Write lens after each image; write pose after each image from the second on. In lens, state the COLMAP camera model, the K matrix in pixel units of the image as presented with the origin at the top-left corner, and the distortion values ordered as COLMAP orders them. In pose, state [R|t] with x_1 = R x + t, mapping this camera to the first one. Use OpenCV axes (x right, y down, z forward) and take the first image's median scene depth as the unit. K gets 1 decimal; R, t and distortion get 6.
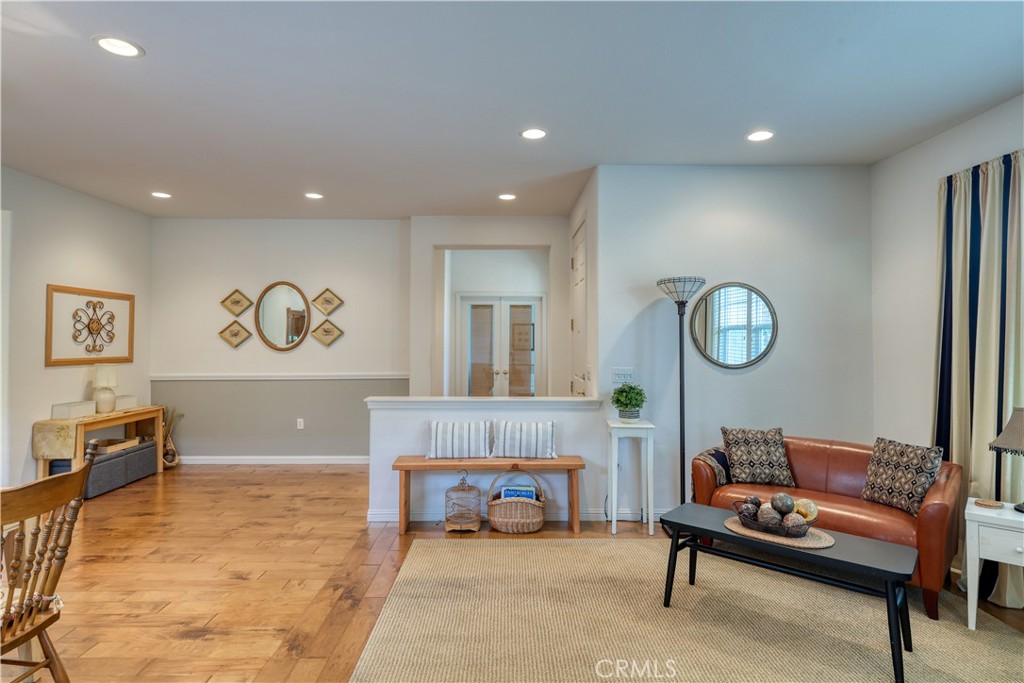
lens RADIAL K [[548.9, 0, 514.0], [0, 548.9, 331.1], [0, 0, 1]] dist [0.000633, 0.000428]
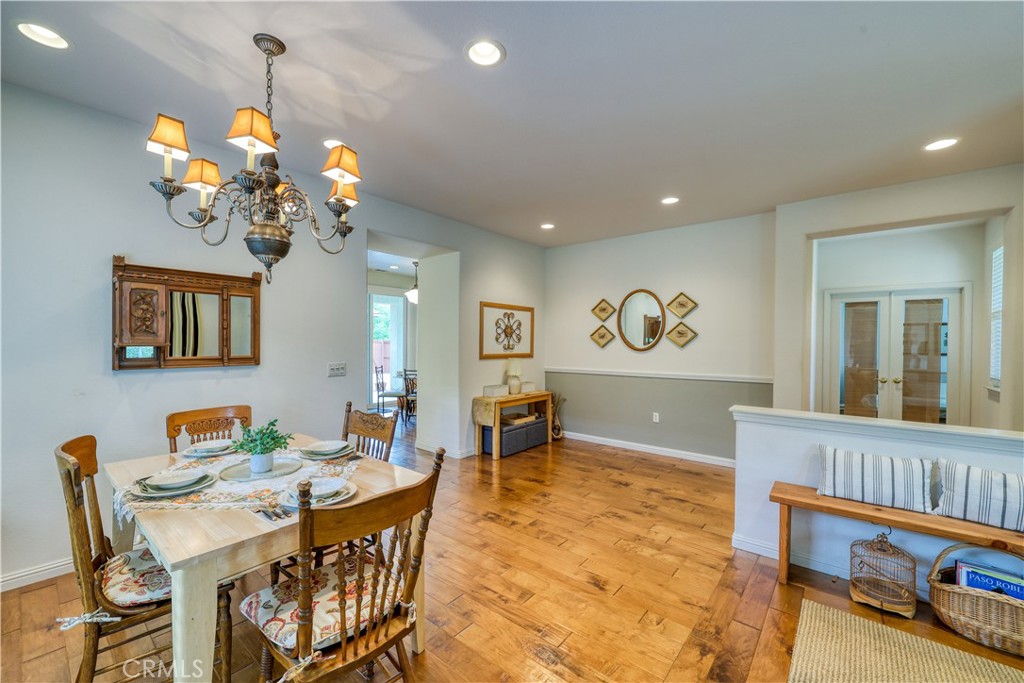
lens RADIAL K [[413.6, 0, 510.3], [0, 413.6, 344.9], [0, 0, 1]] dist [0.001114, -0.000835]
pose [[0.761469, 0.008973, -0.648140, -0.093430], [0.006137, 0.999760, 0.021051, 0.004720], [0.648173, -0.020007, 0.761231, 0.225959]]
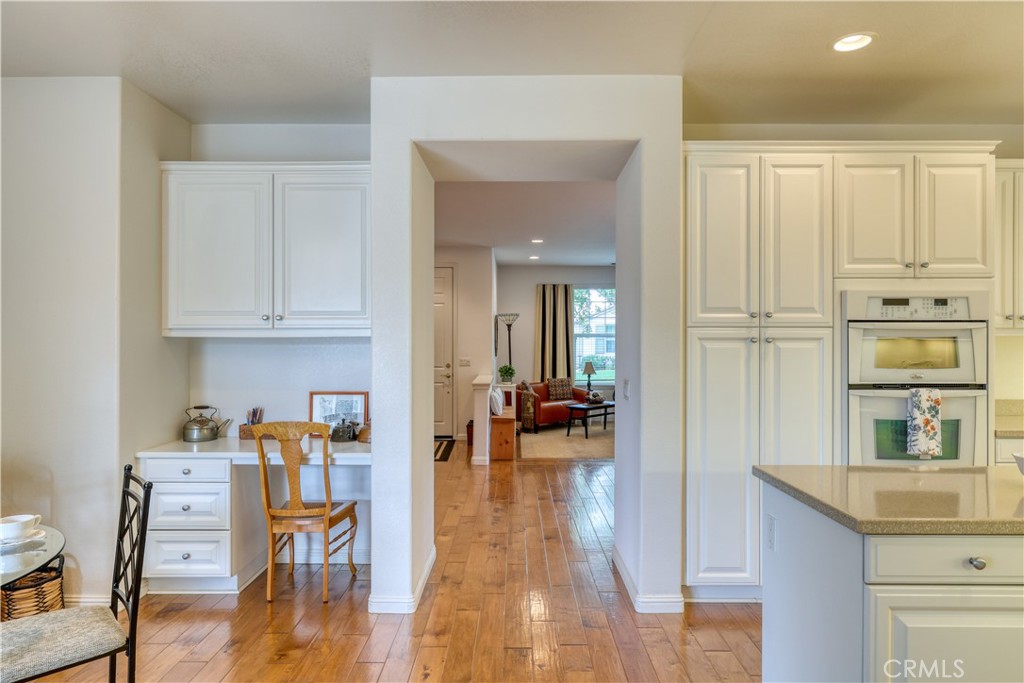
lens RADIAL K [[624.7, 0, 510.4], [0, 624.7, 341.2], [0, 0, 1]] dist [-0.006391, -0.001738]
pose [[-0.008866, -0.001452, 0.999960, -1.625510], [-0.025344, 0.999678, 0.001227, 0.006052], [-0.999639, -0.025332, -0.008899, 0.805689]]
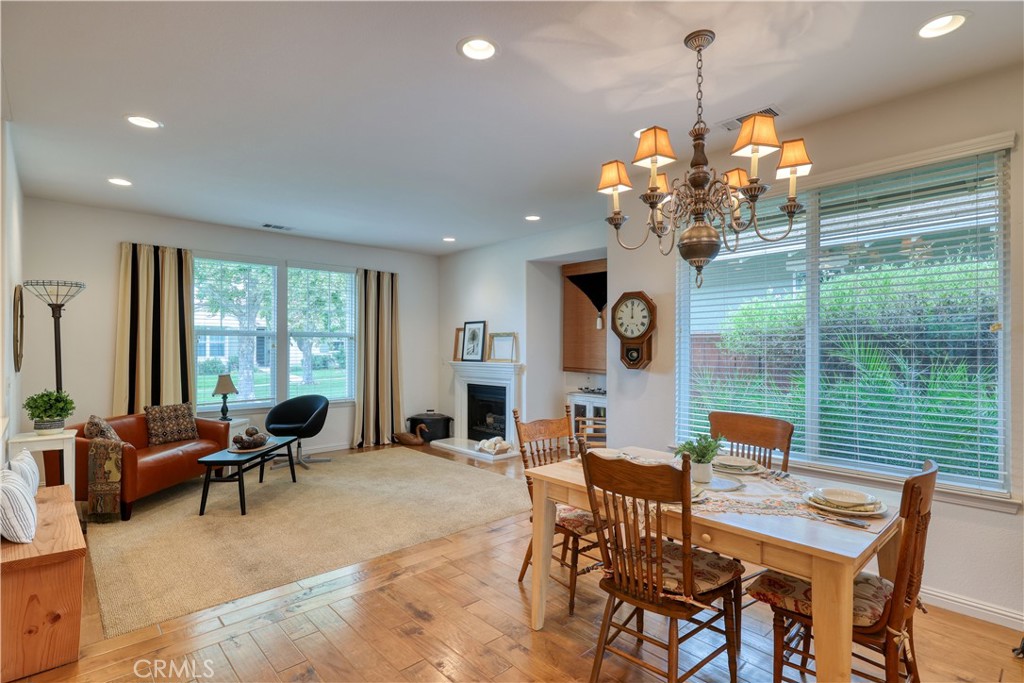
lens RADIAL K [[515.4, 0, 525.5], [0, 515.4, 341.2], [0, 0, 1]] dist [-0.004193, 0.002562]
pose [[-0.689436, 0.005728, 0.724324, -0.753765], [-0.017694, 0.999537, -0.024745, 0.016556], [-0.724131, -0.029876, -0.689015, 0.813658]]
